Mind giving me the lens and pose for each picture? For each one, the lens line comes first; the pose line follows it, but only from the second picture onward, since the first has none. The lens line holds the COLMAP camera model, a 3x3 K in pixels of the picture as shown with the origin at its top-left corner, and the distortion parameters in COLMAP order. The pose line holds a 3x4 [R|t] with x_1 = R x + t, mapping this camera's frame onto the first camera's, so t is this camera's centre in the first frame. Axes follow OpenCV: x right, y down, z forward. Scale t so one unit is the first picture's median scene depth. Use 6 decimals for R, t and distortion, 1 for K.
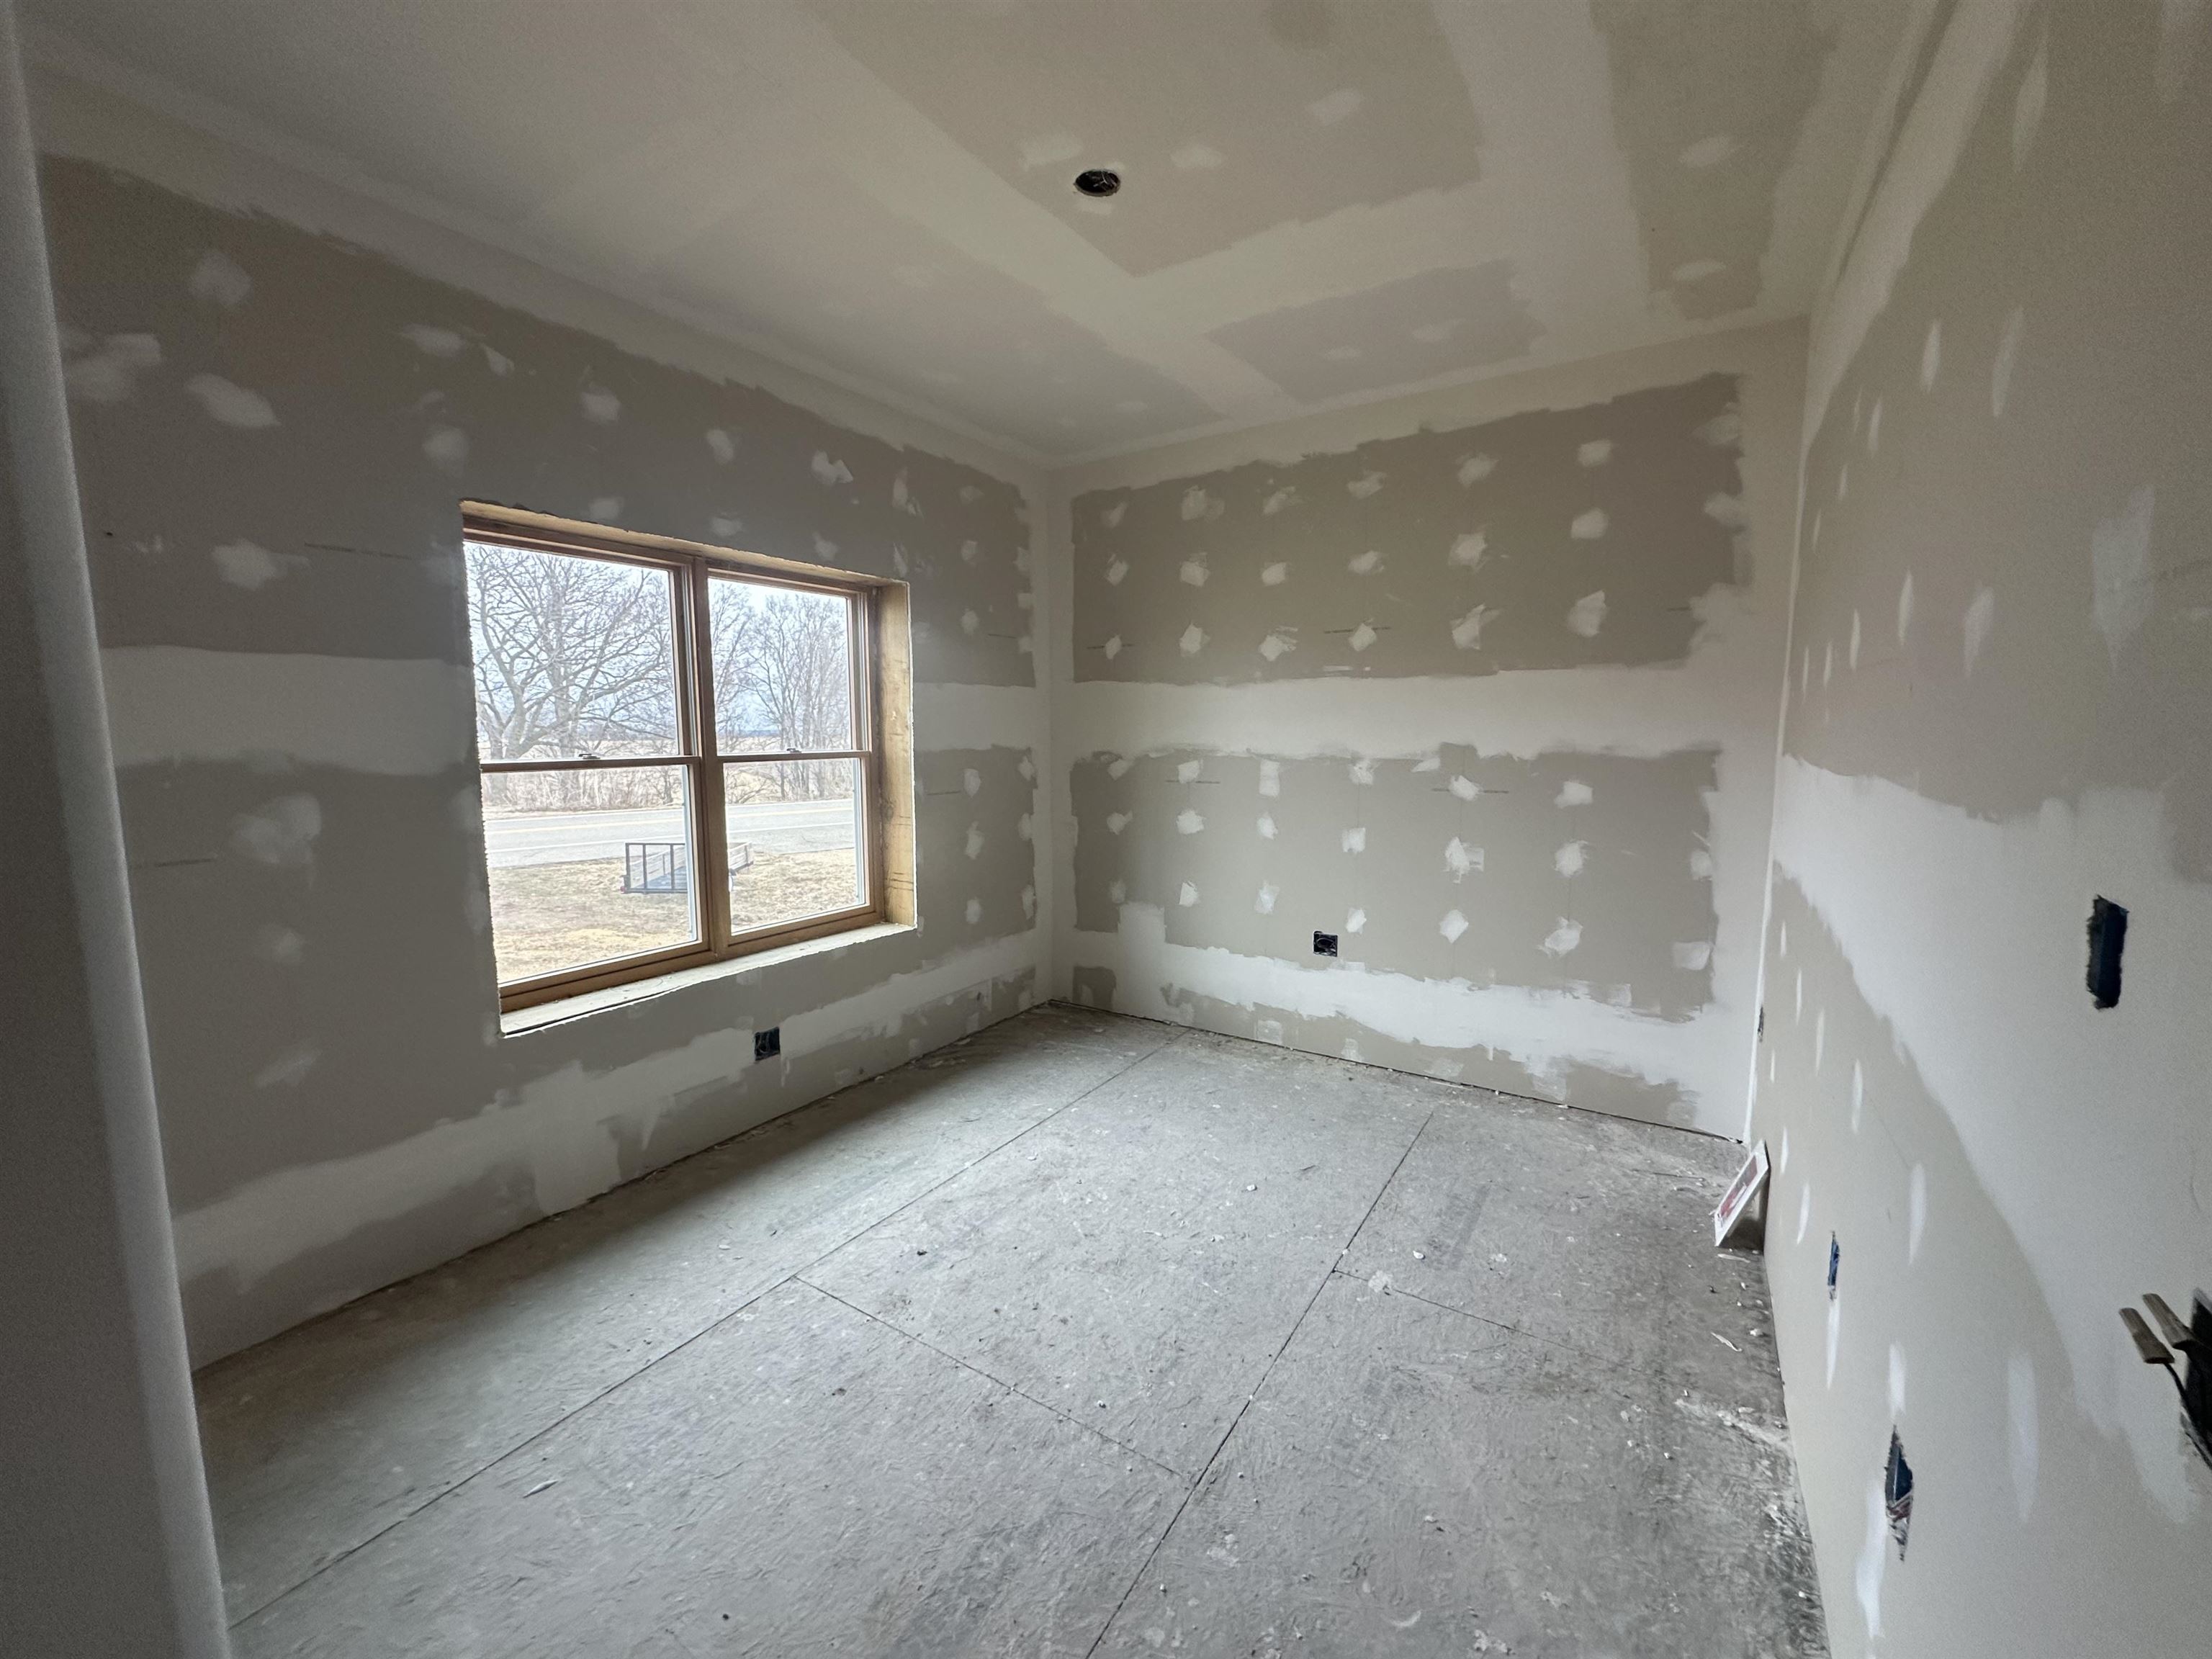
lens RADIAL K [[883.8, 0, 1102.6], [0, 883.8, 834.5], [0, 0, 1]] dist [-0.002553, 0.000641]
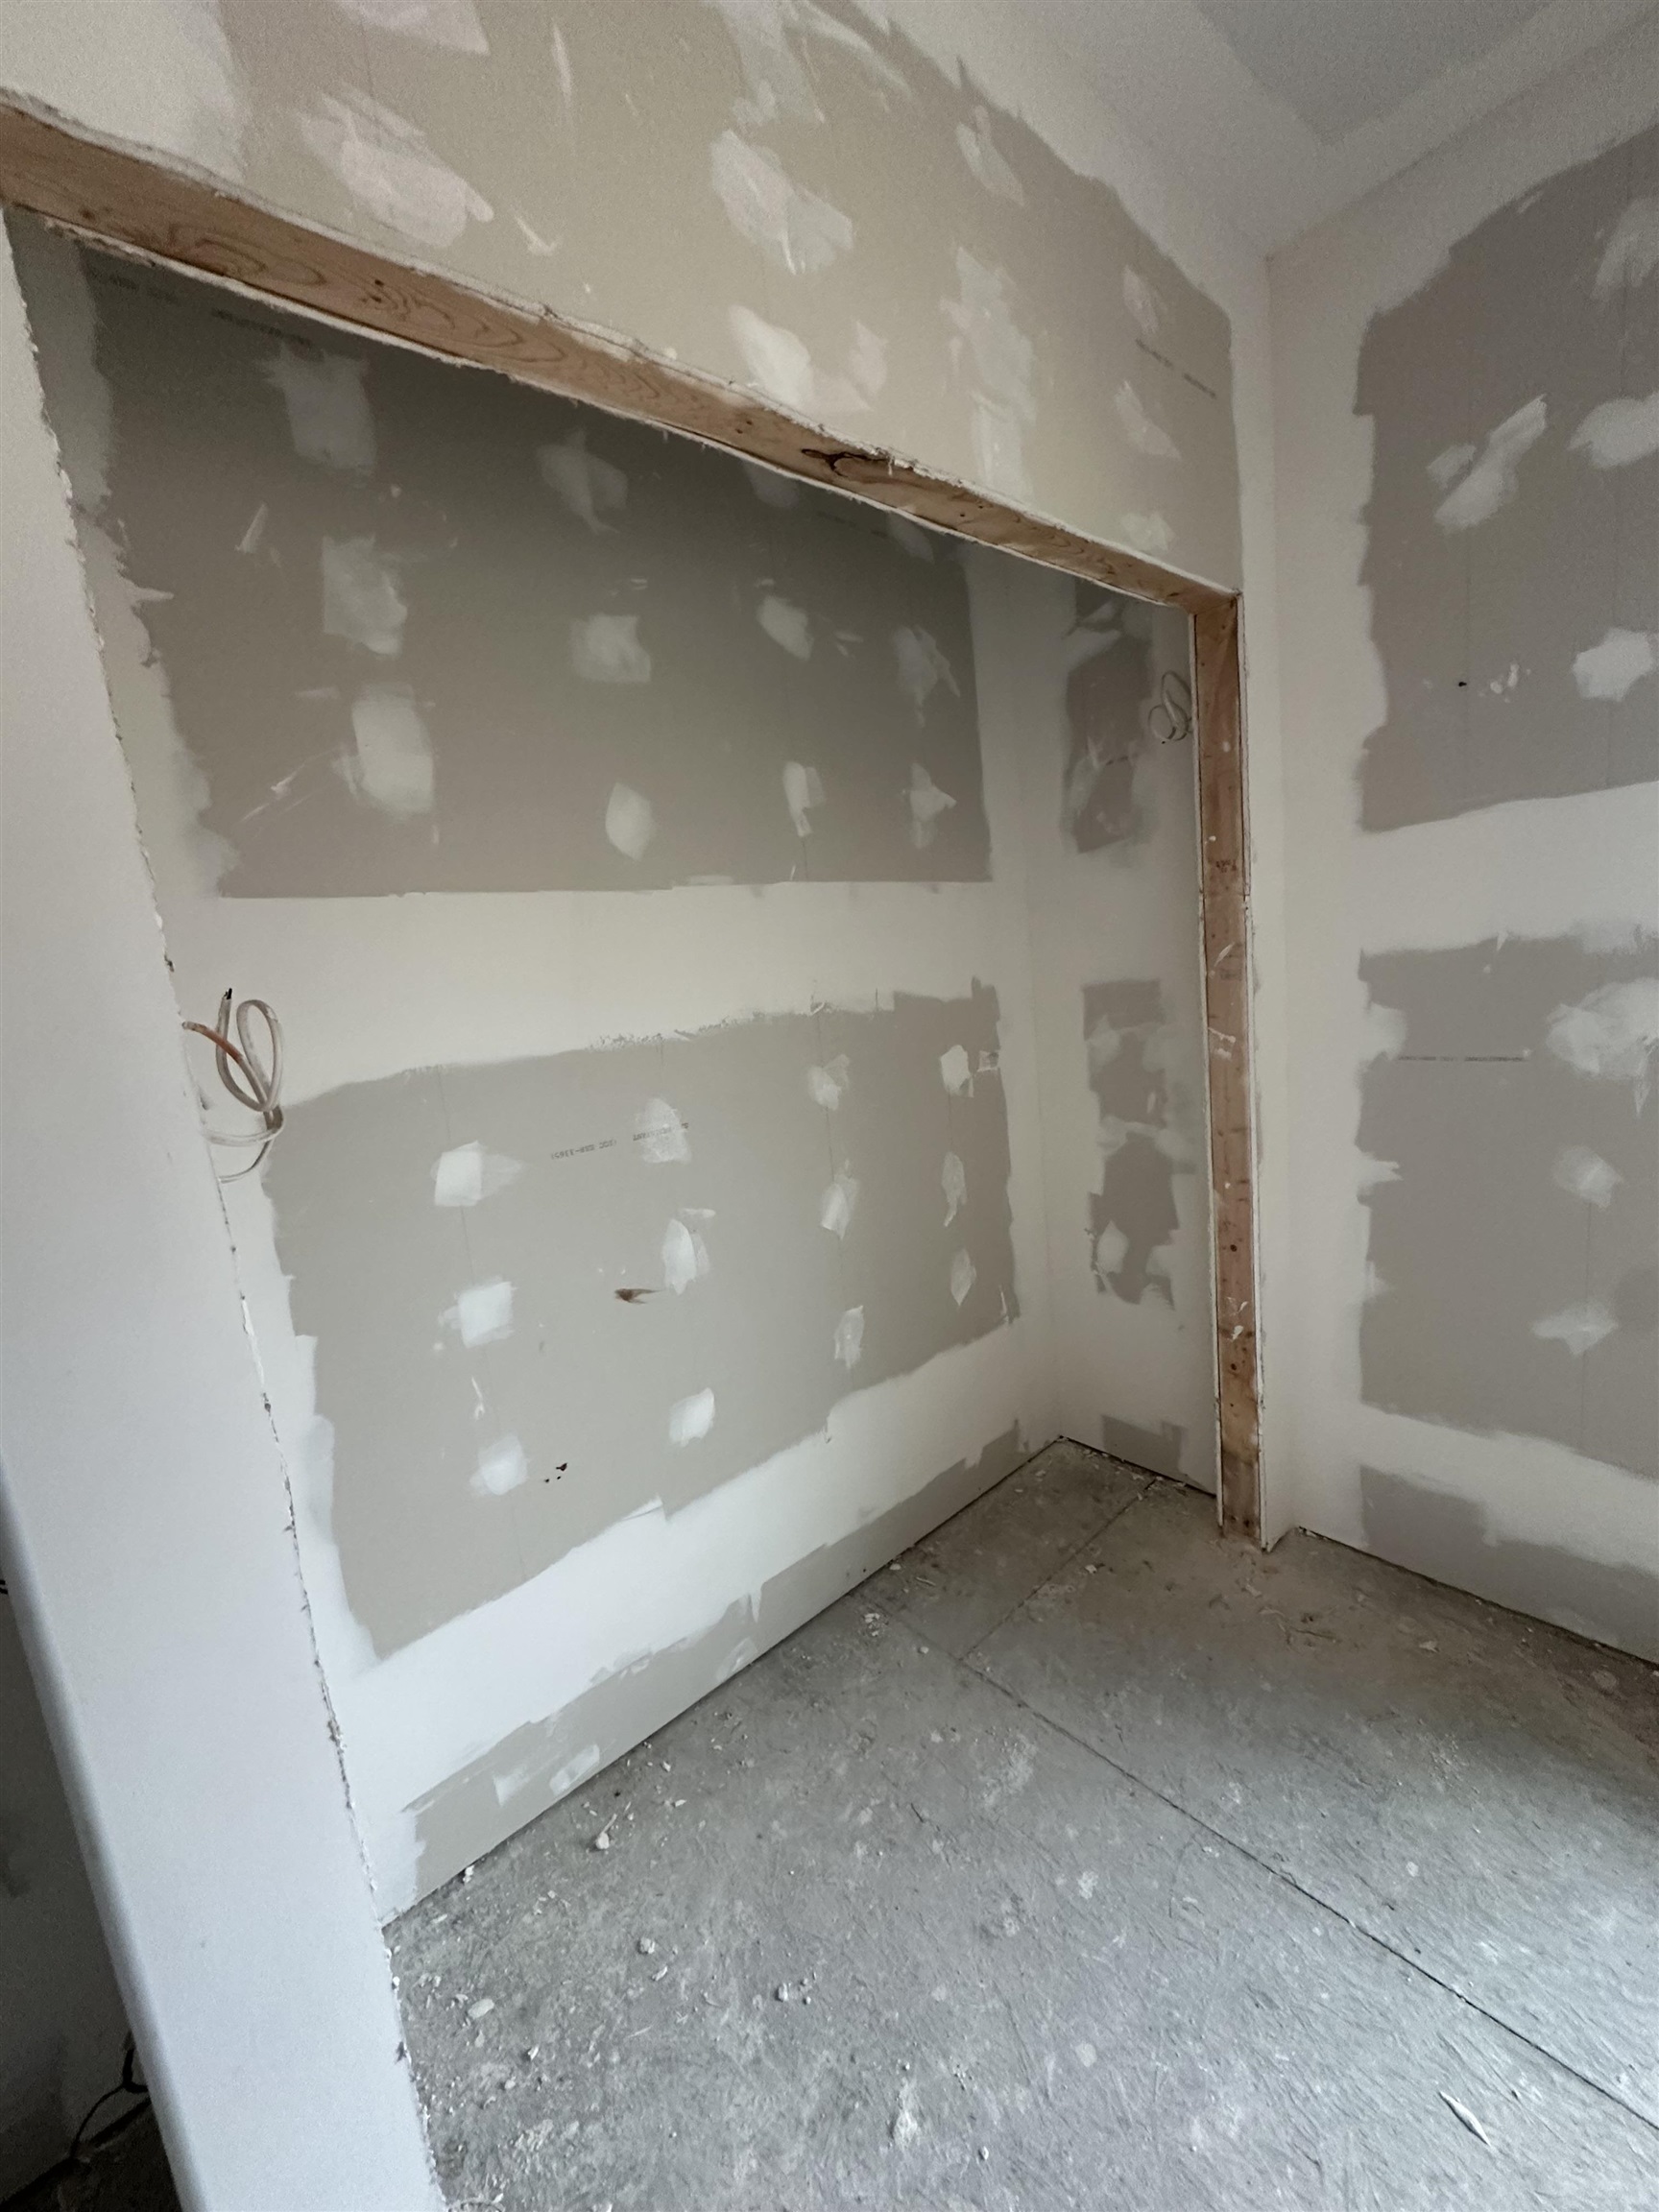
lens RADIAL K [[883.8, 0, 838.0], [0, 883.8, 1105.3], [0, 0, 1]] dist [-0.002553, 0.000641]
pose [[-0.251182, 0.186062, -0.949889, -0.050054], [-0.015165, 0.980474, 0.196063, -0.088159], [0.967821, 0.063652, -0.243456, 0.627121]]
